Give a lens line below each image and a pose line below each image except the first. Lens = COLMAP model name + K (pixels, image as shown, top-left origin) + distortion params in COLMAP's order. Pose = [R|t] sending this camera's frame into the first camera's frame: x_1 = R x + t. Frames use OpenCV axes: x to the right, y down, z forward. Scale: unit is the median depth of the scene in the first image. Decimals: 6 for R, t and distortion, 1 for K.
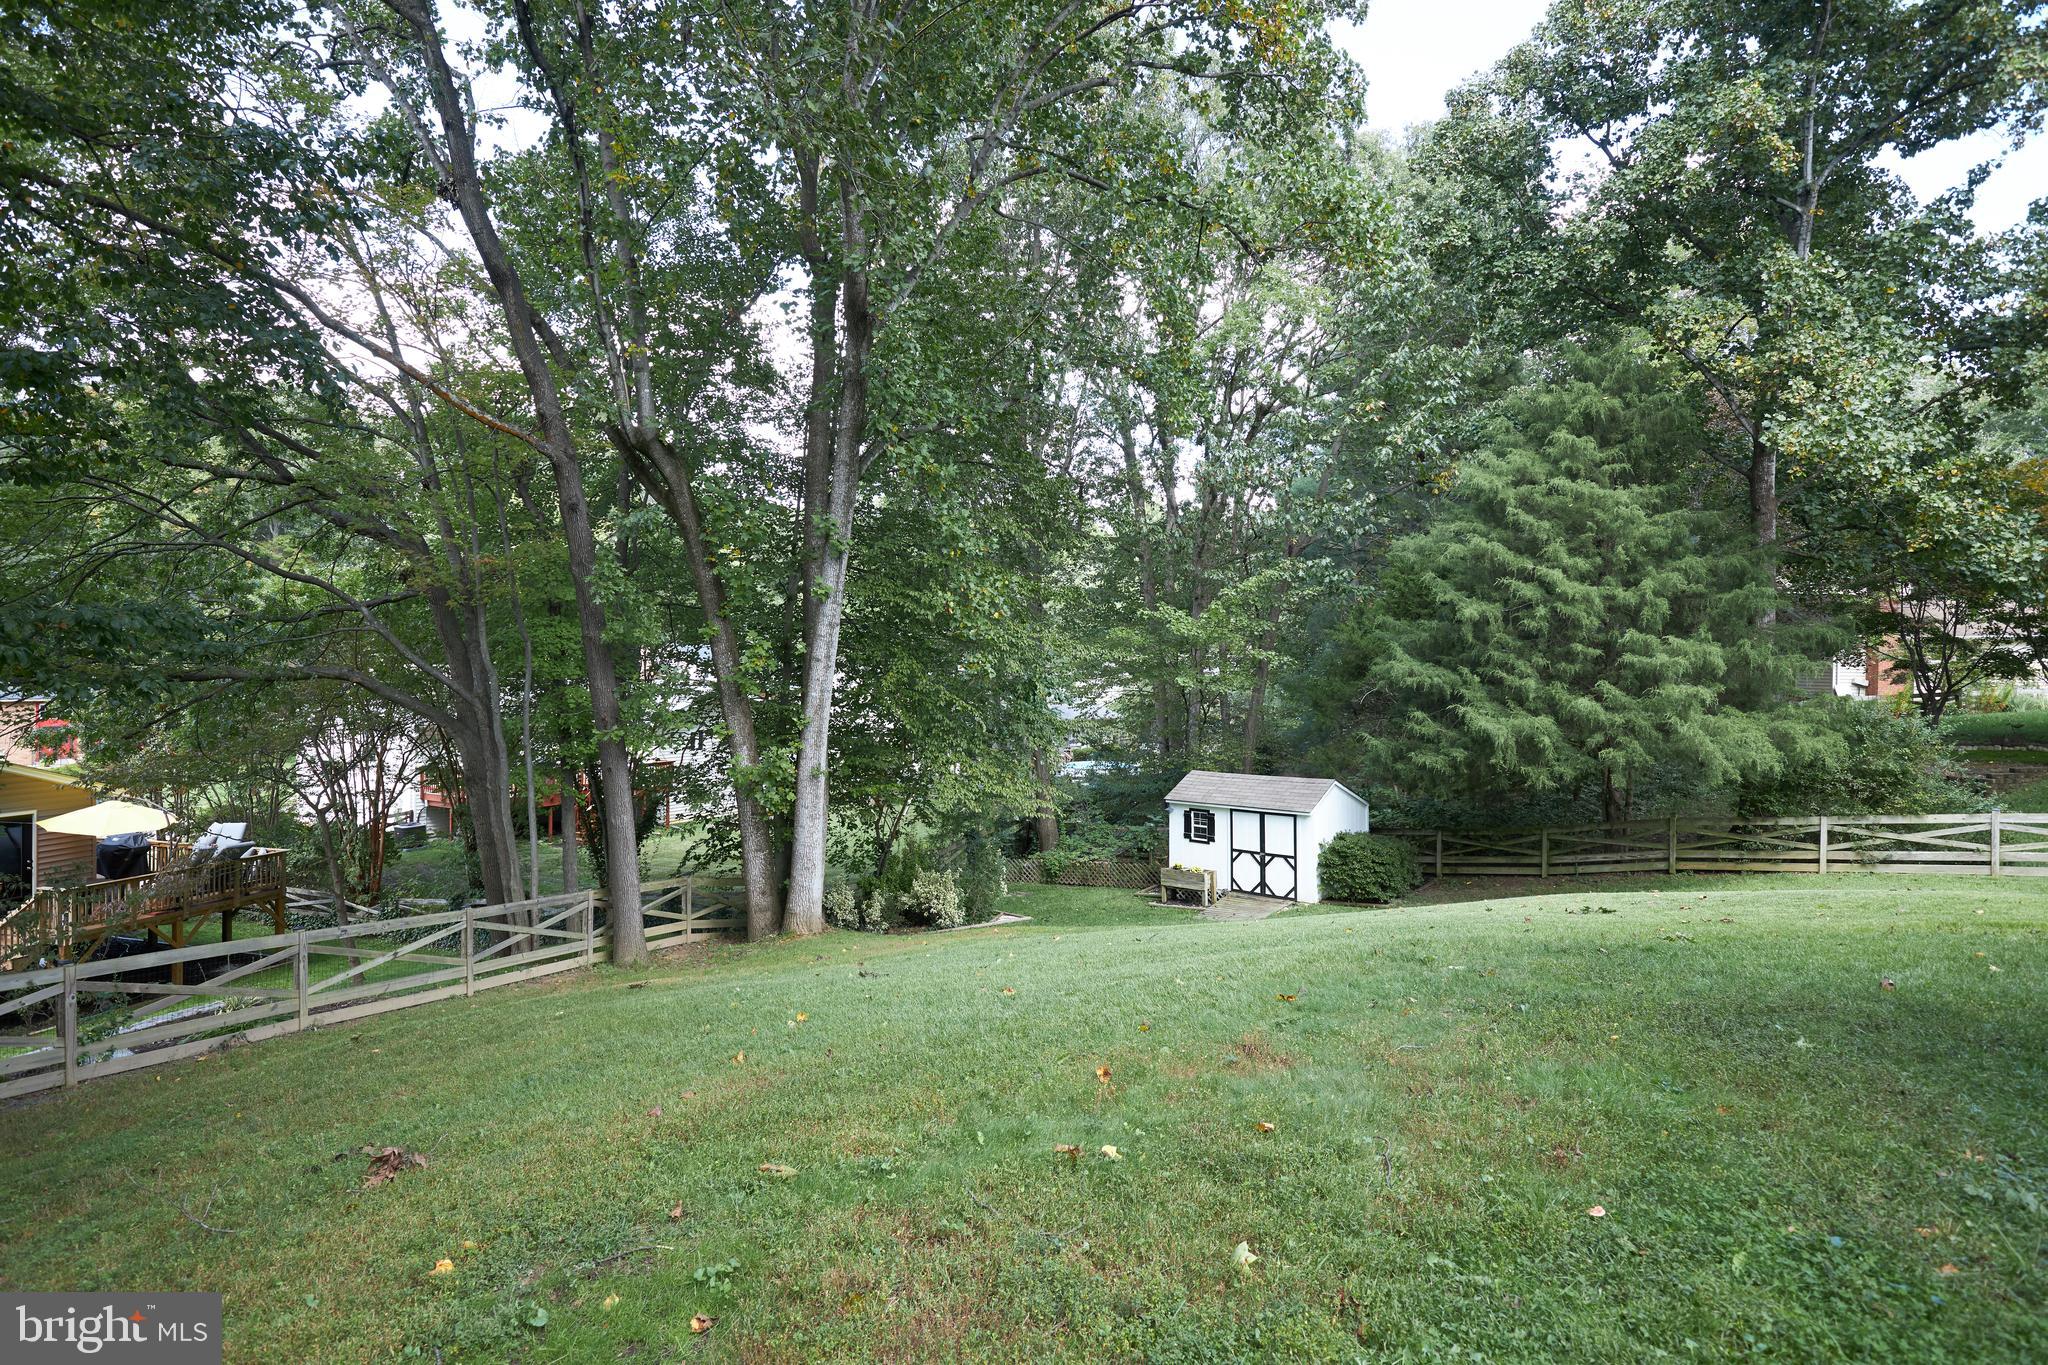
lens RADIAL K [[1070.3, 0, 1021.5], [0, 1070.3, 683.5], [0, 0, 1]] dist [-0.016846, 0.000446]
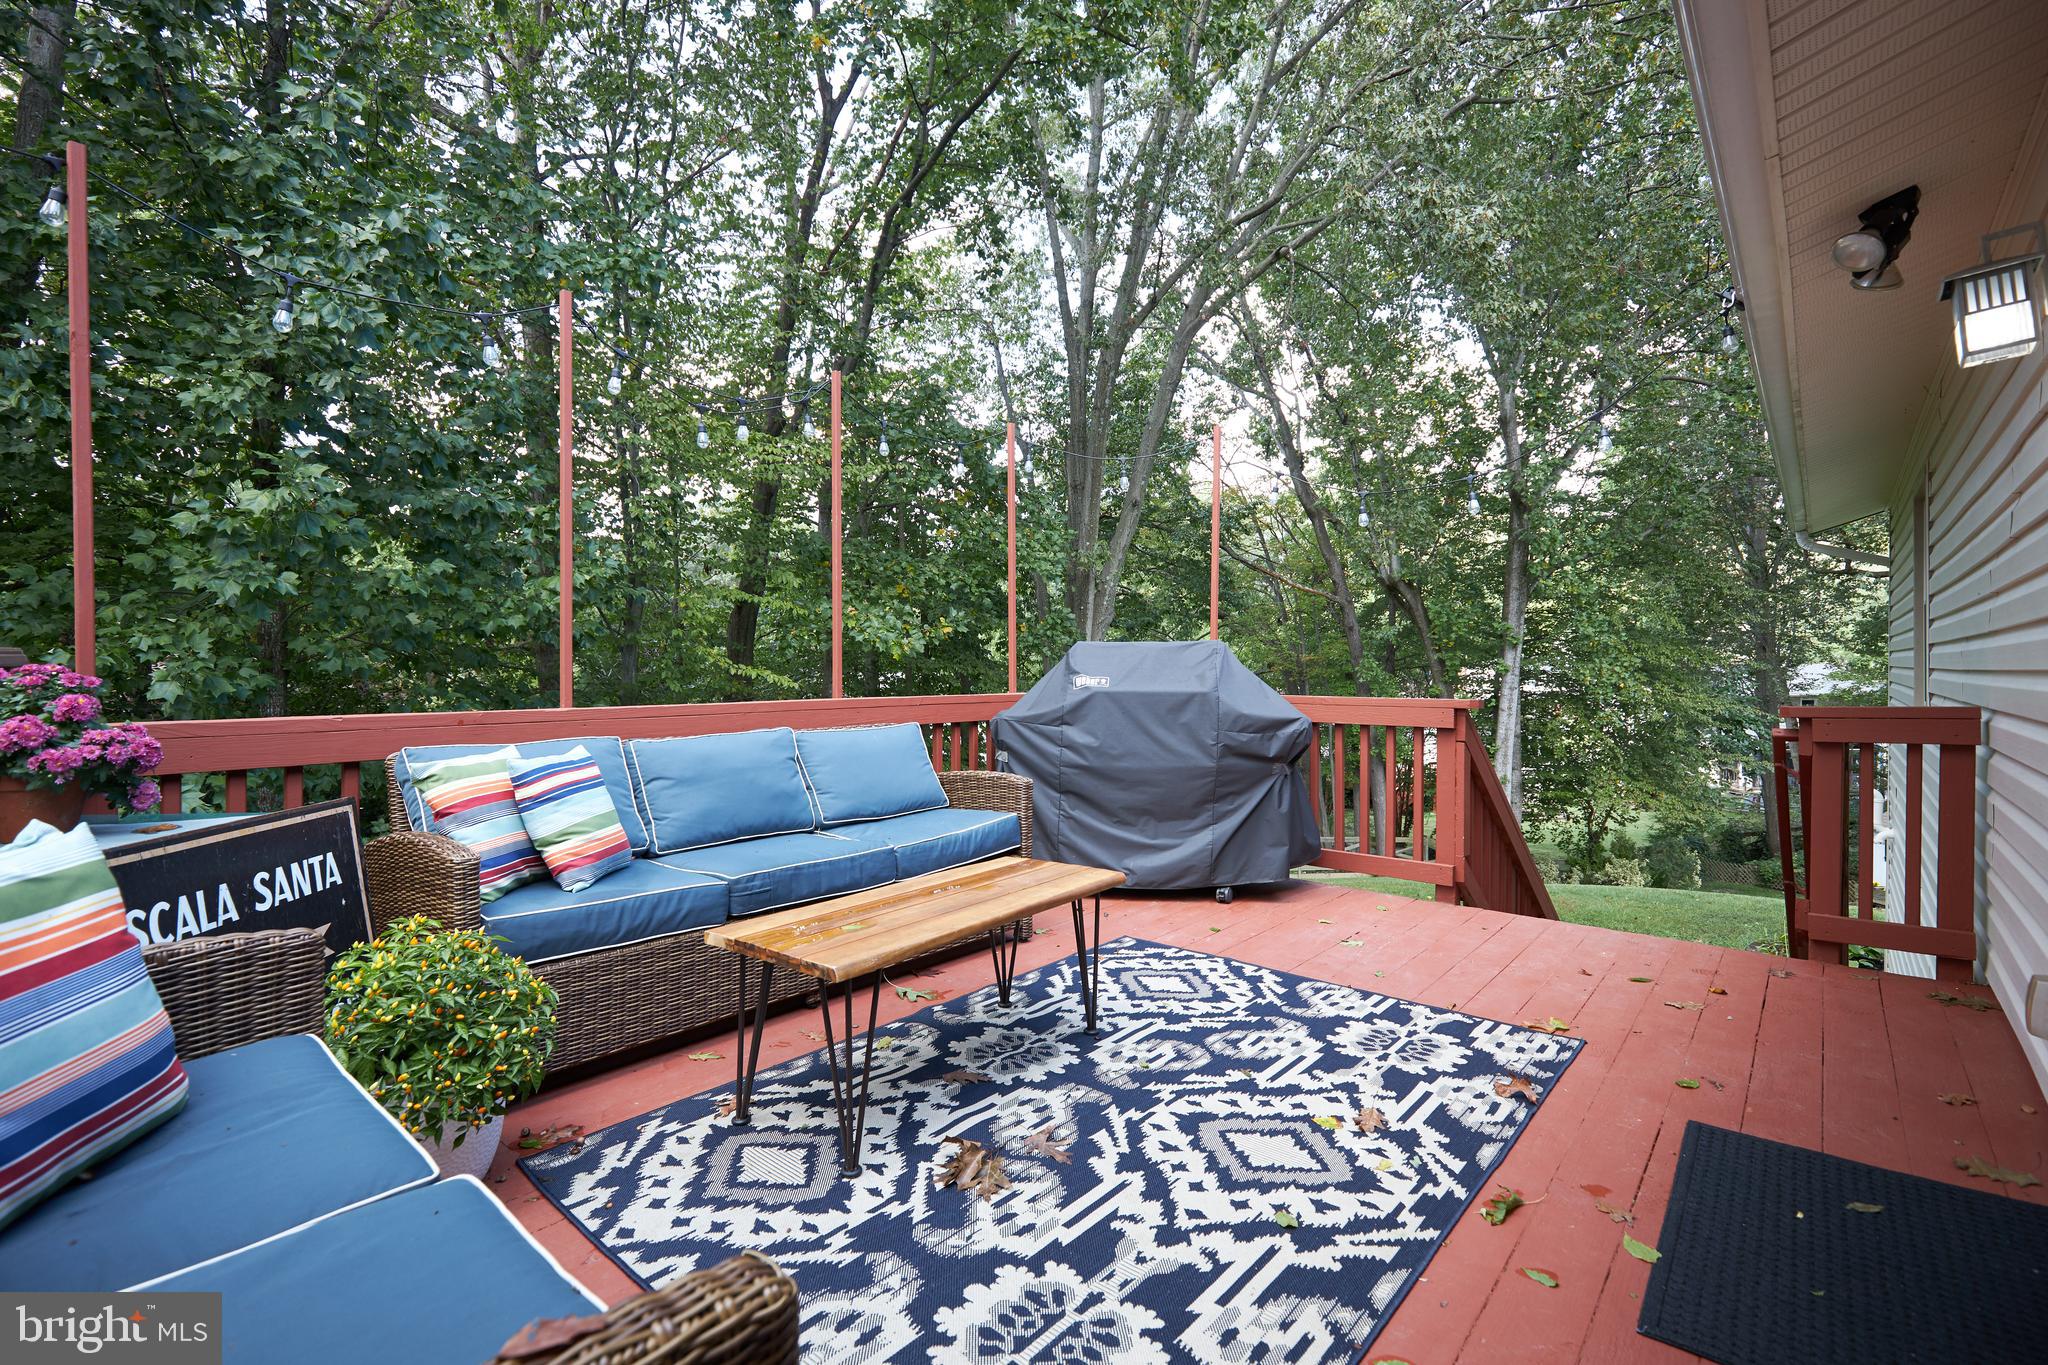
lens RADIAL K [[933.3, 0, 1024.9], [0, 933.3, 678.1], [0, 0, 1]] dist [0.002173, 0.000434]
pose [[0.699174, -0.003912, -0.714940, 0.246589], [0.001635, 0.999991, -0.003874, -0.052604], [0.714949, 0.001540, 0.699175, -0.389663]]
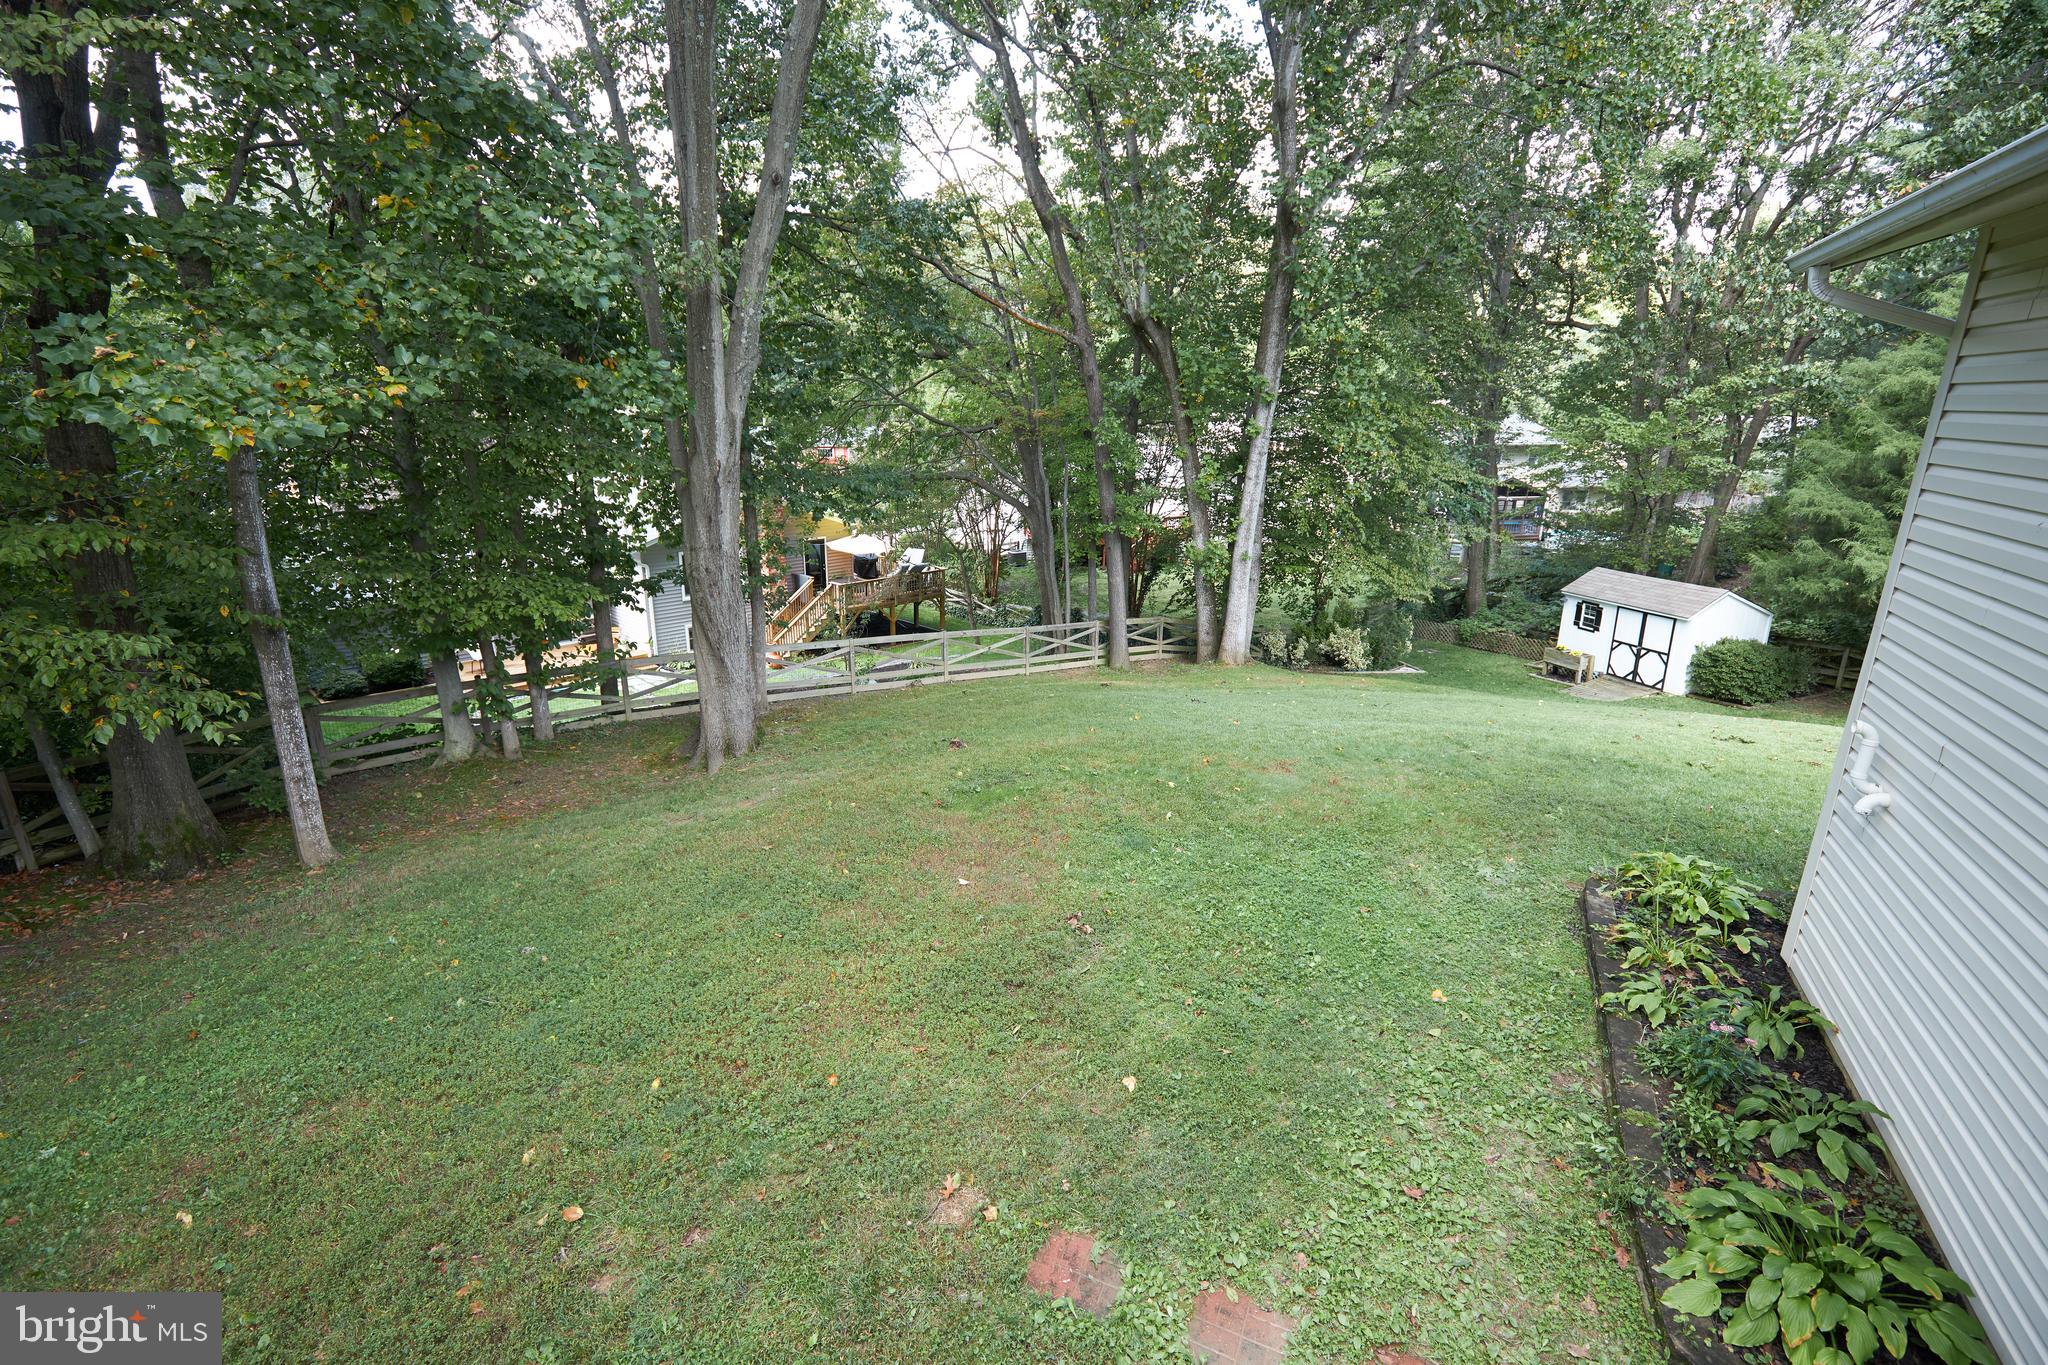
lens RADIAL K [[933.3, 0, 1027.6], [0, 933.3, 670.3], [0, 0, 1]] dist [0.002173, 0.000434]
pose [[0.863042, 0.139626, -0.485452, 0.153065], [-0.008375, 0.964861, 0.262626, -0.079313], [0.505063, -0.222591, 0.833885, -0.189241]]
